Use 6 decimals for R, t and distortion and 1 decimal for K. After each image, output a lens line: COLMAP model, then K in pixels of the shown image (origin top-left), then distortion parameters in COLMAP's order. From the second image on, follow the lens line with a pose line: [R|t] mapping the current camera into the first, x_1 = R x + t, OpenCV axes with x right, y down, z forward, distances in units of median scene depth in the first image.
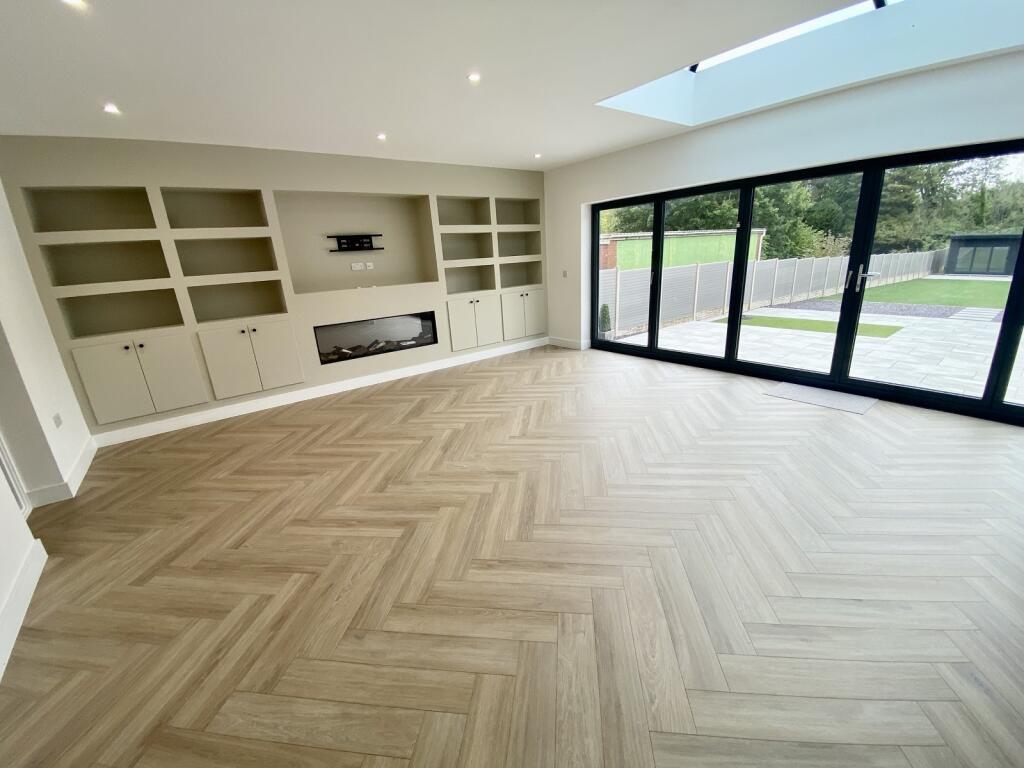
lens RADIAL K [[411.2, 0, 512.0], [0, 411.2, 384.0], [0, 0, 1]] dist [0.035716, -0.028194]
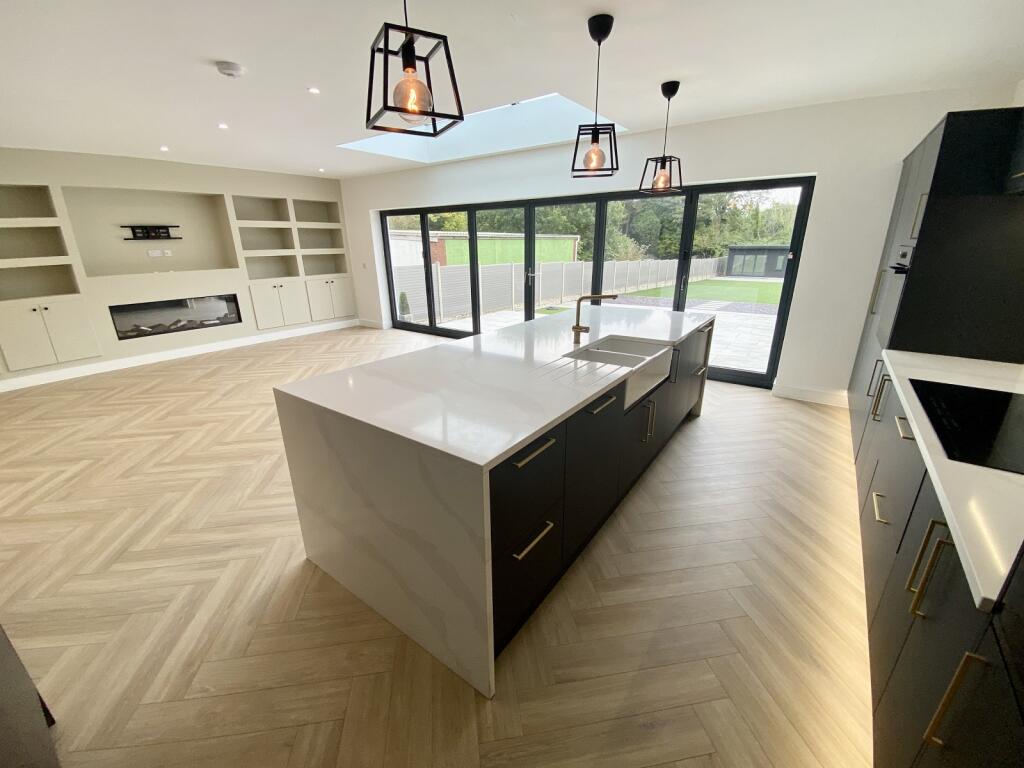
lens RADIAL K [[414.6, 0, 512.0], [0, 414.6, 384.0], [0, 0, 1]] dist [0.009563, -0.014077]
pose [[0.959556, -0.044644, 0.277956, 0.221482], [0.040463, 0.998965, 0.020763, 0.082818], [-0.278595, -0.008677, 0.960369, -0.338777]]
